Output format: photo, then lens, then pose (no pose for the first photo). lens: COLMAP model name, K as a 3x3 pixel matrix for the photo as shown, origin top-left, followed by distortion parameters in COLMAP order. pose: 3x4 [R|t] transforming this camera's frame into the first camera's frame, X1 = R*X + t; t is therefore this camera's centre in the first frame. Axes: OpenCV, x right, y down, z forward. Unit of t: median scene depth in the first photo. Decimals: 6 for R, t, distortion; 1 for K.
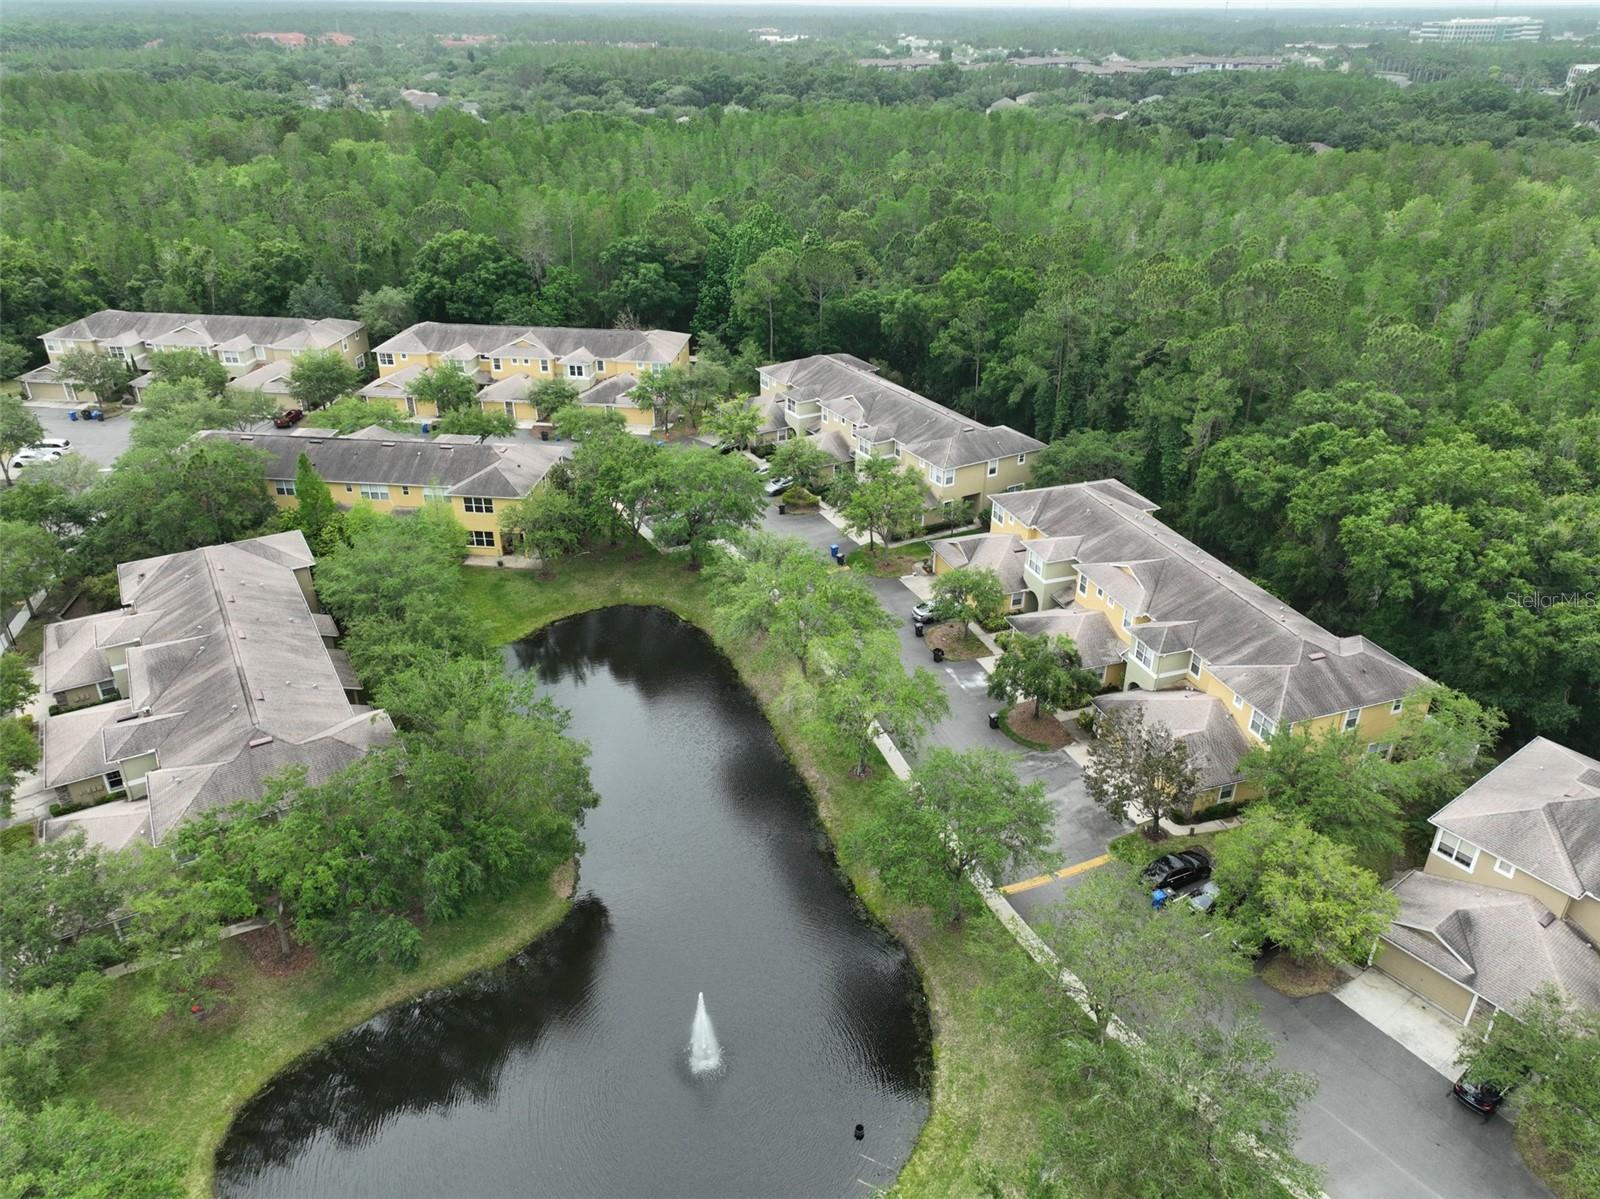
lens RADIAL K [[1114.6, 0, 804.8], [0, 1114.6, 601.9], [0, 0, 1]] dist [-0.000587, 0.017994]
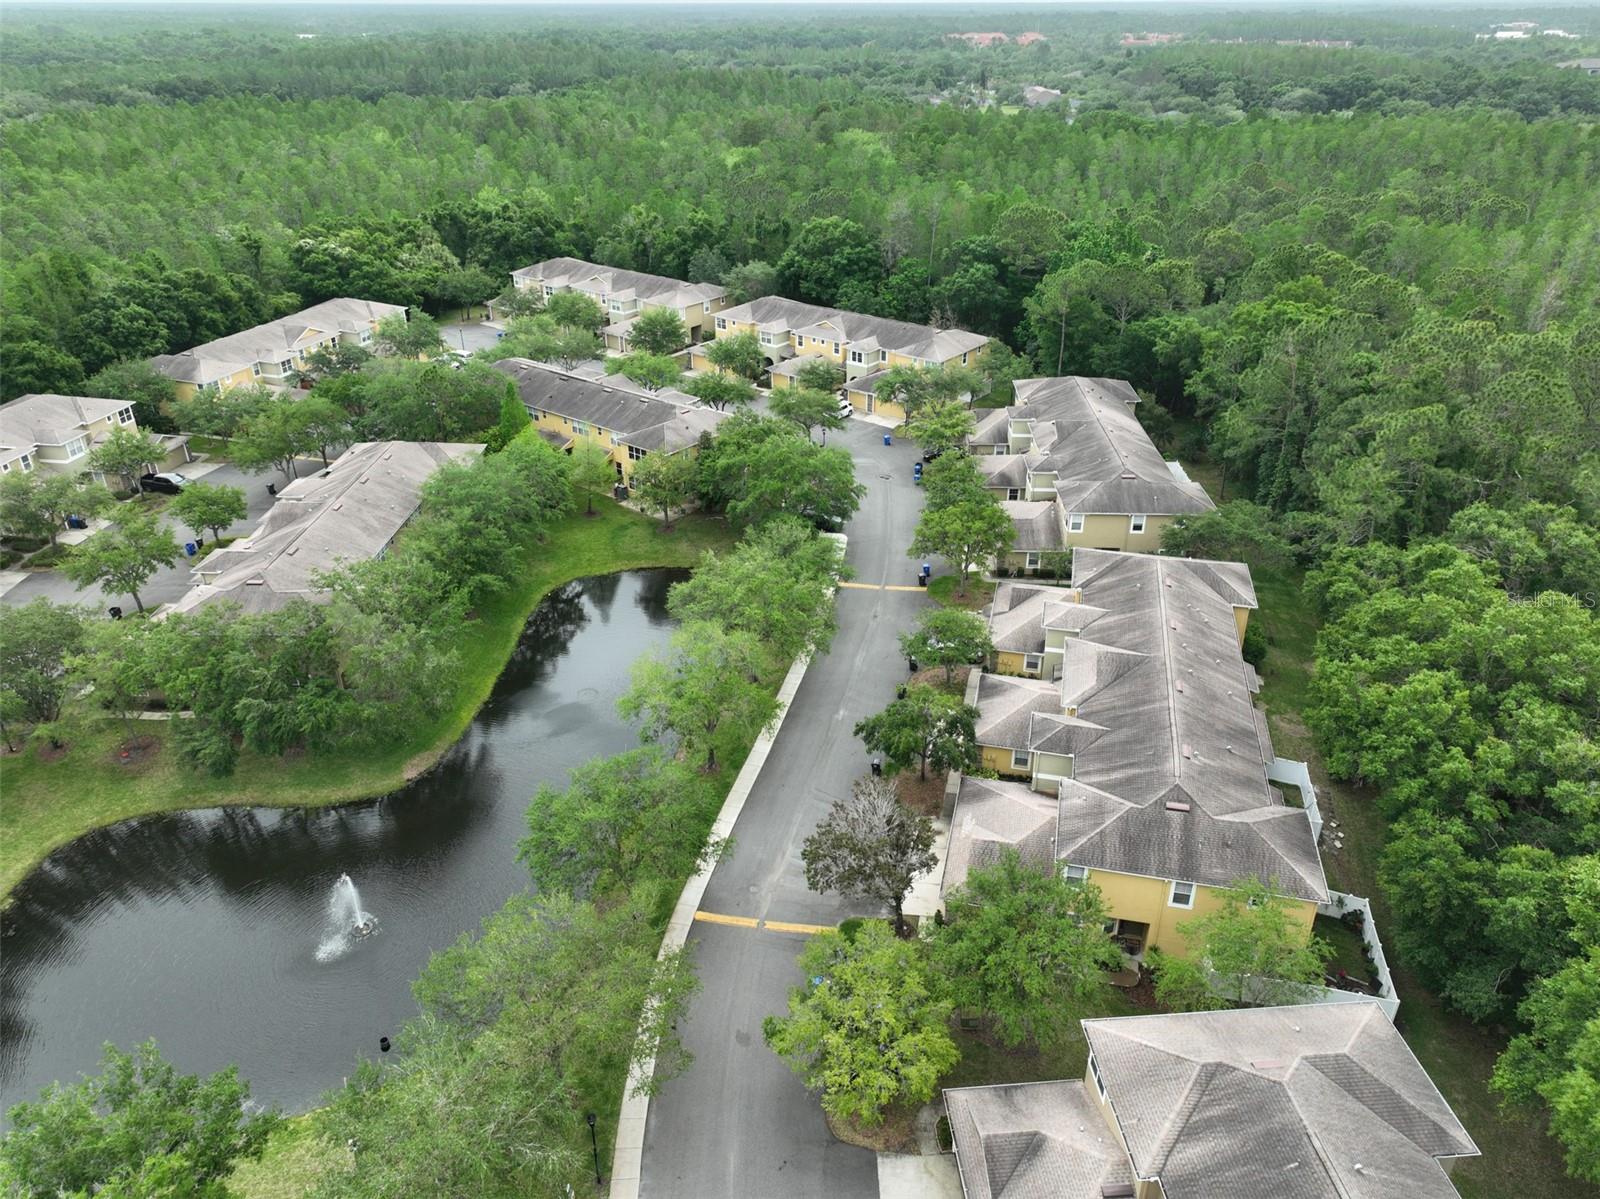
lens RADIAL K [[1114.6, 0, 804.8], [0, 1114.6, 601.9], [0, 0, 1]] dist [-0.000587, 0.017994]
pose [[0.842624, 0.245943, -0.479059, 0.307509], [-0.245590, 0.967220, 0.064588, -0.042220], [0.479240, 0.063229, 0.875403, 0.083814]]
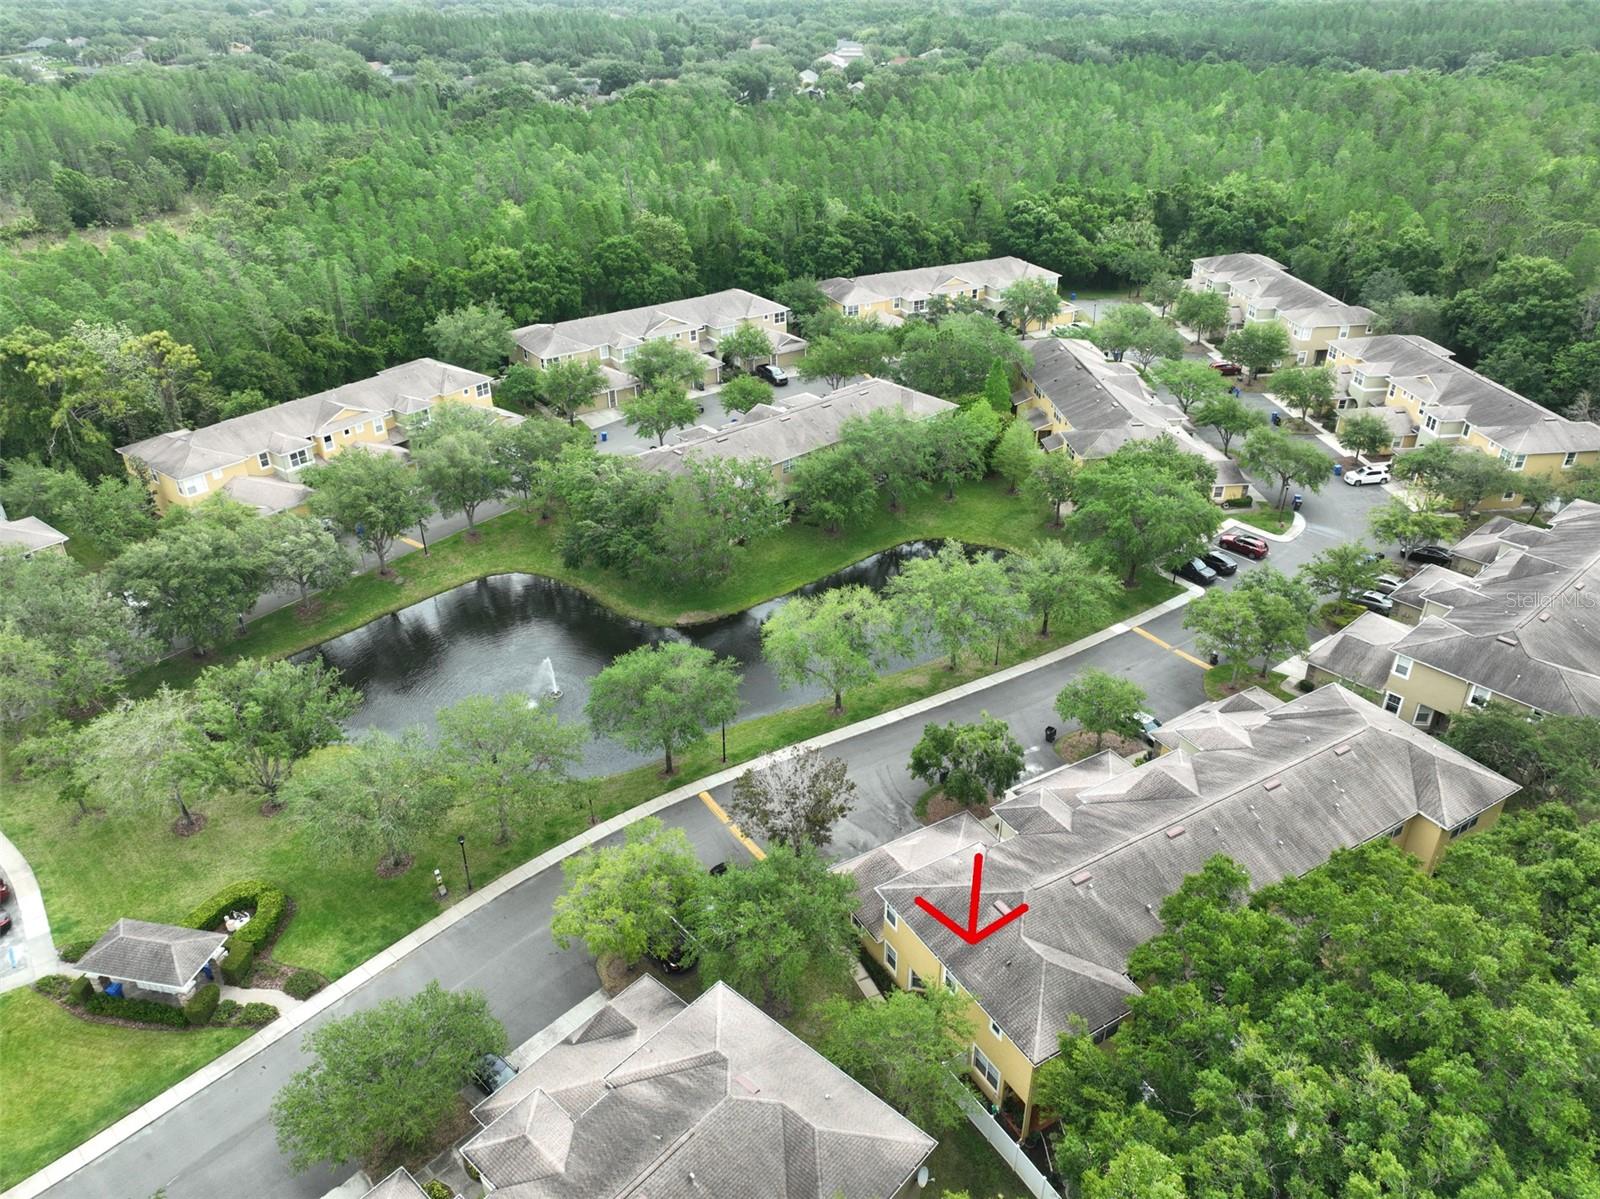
lens RADIAL K [[1114.6, 0, 804.8], [0, 1114.6, 601.9], [0, 0, 1]] dist [-0.000587, 0.017994]
pose [[0.197362, 0.484357, -0.852319, 0.527754], [-0.455364, 0.815228, 0.357835, -0.182926], [0.868154, 0.317492, 0.381454, 0.270878]]
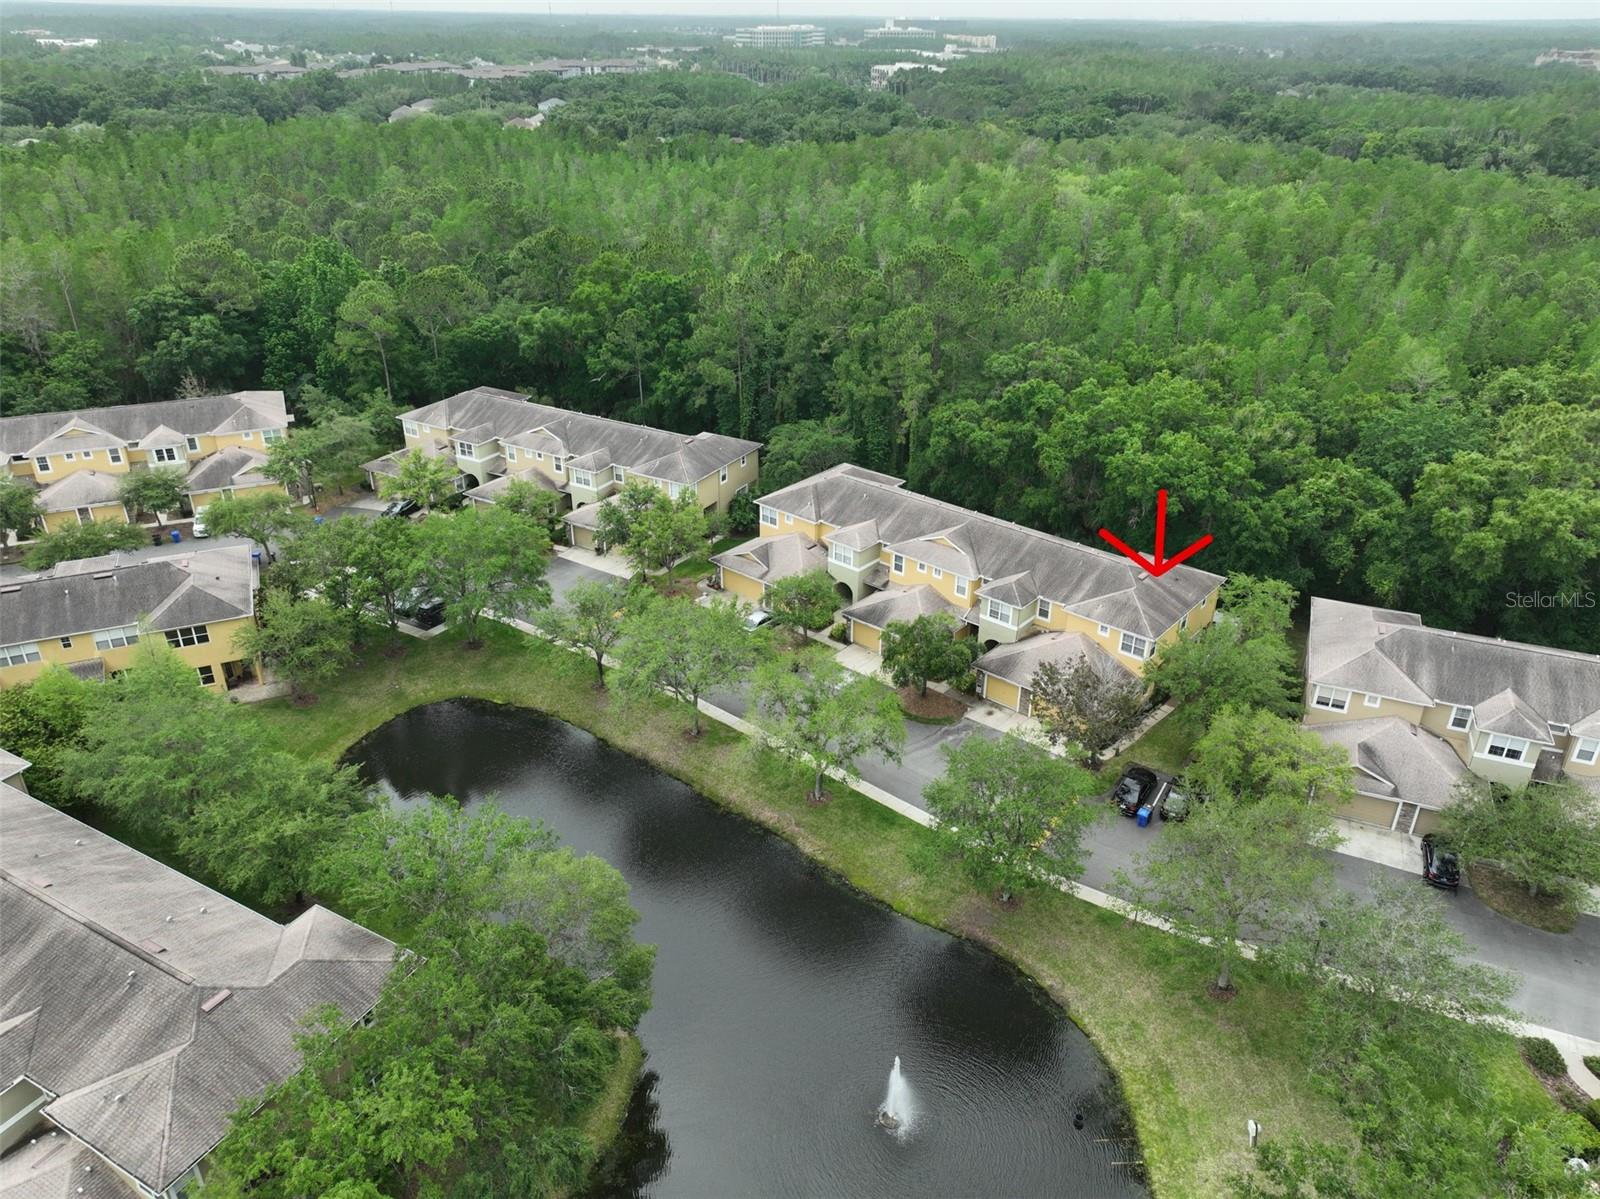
lens RADIAL K [[1114.6, 0, 804.8], [0, 1114.6, 601.9], [0, 0, 1]] dist [-0.000587, 0.017994]
pose [[0.861780, -0.233984, 0.450096, -0.195425], [0.235314, 0.970422, 0.053932, -0.037052], [-0.449403, 0.059436, 0.891350, 0.068015]]
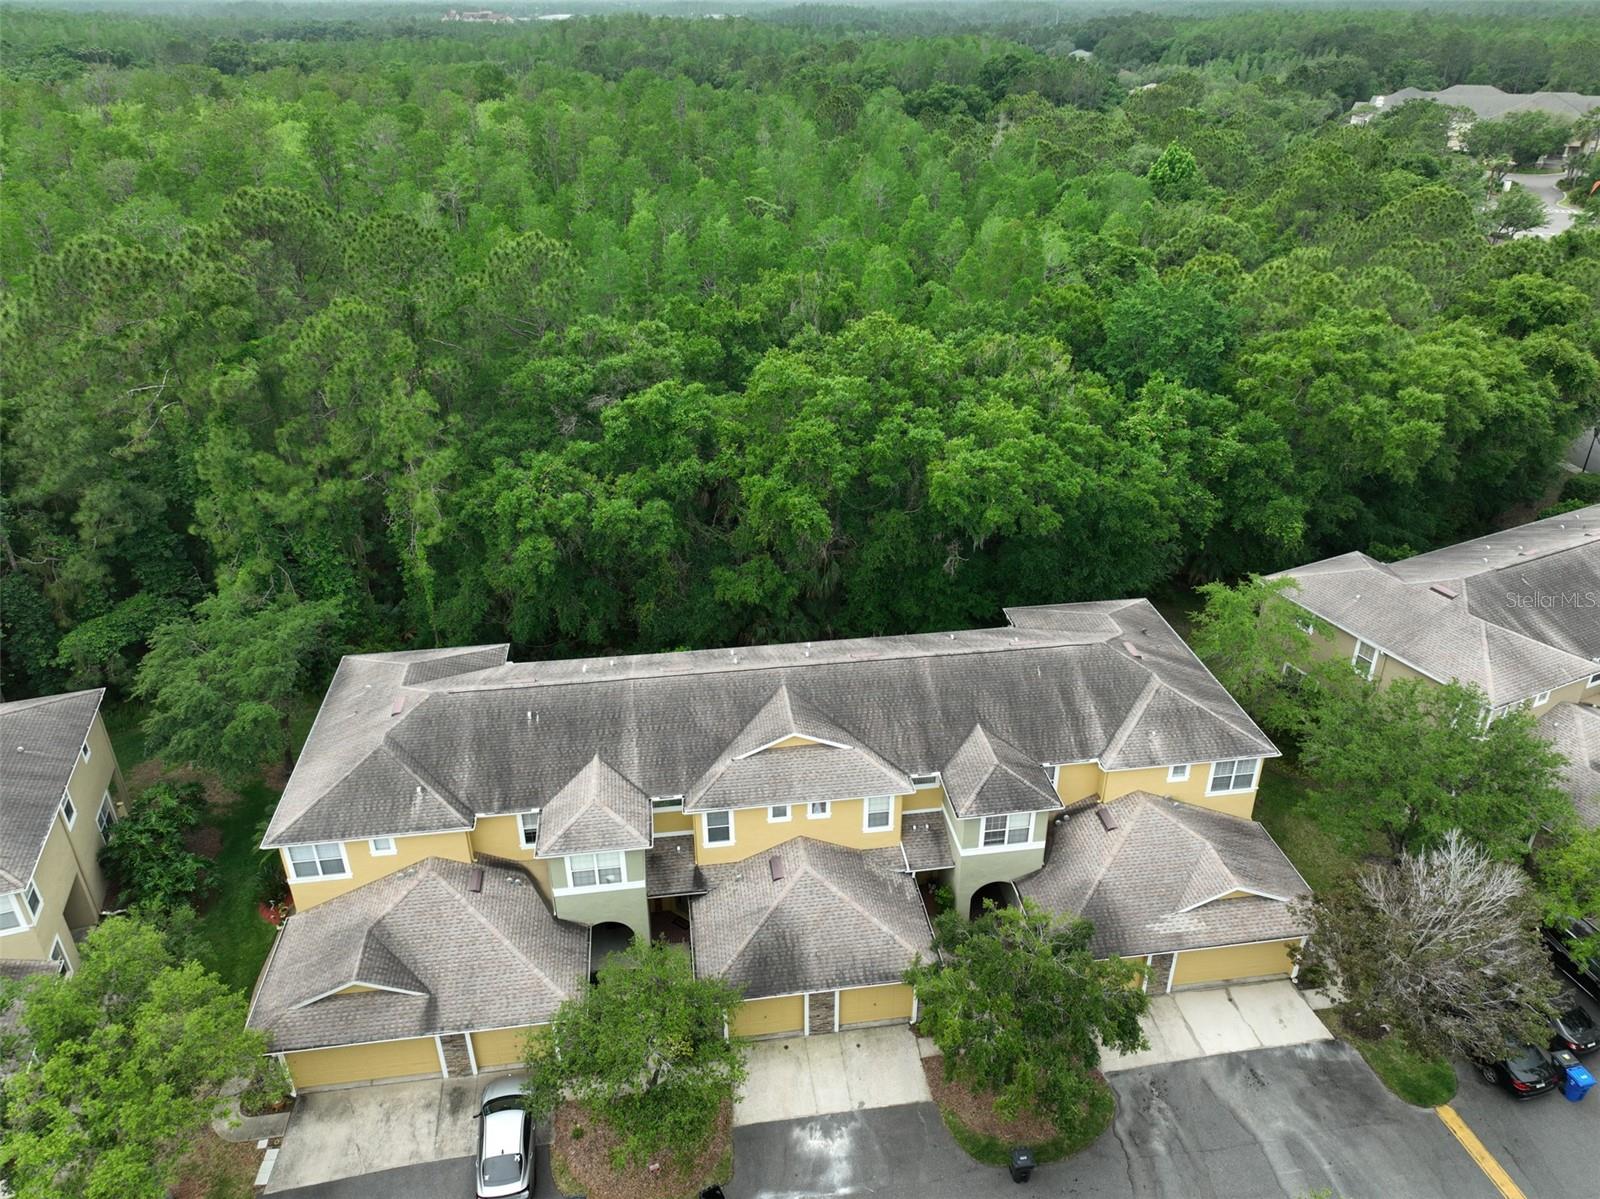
lens RADIAL K [[1114.6, 0, 804.8], [0, 1114.6, 601.9], [0, 0, 1]] dist [-0.000587, 0.017994]
pose [[0.191125, -0.472706, 0.860245, -0.070636], [0.465964, 0.815049, 0.344345, -0.154852], [-0.863915, 0.335030, 0.376040, 0.480554]]
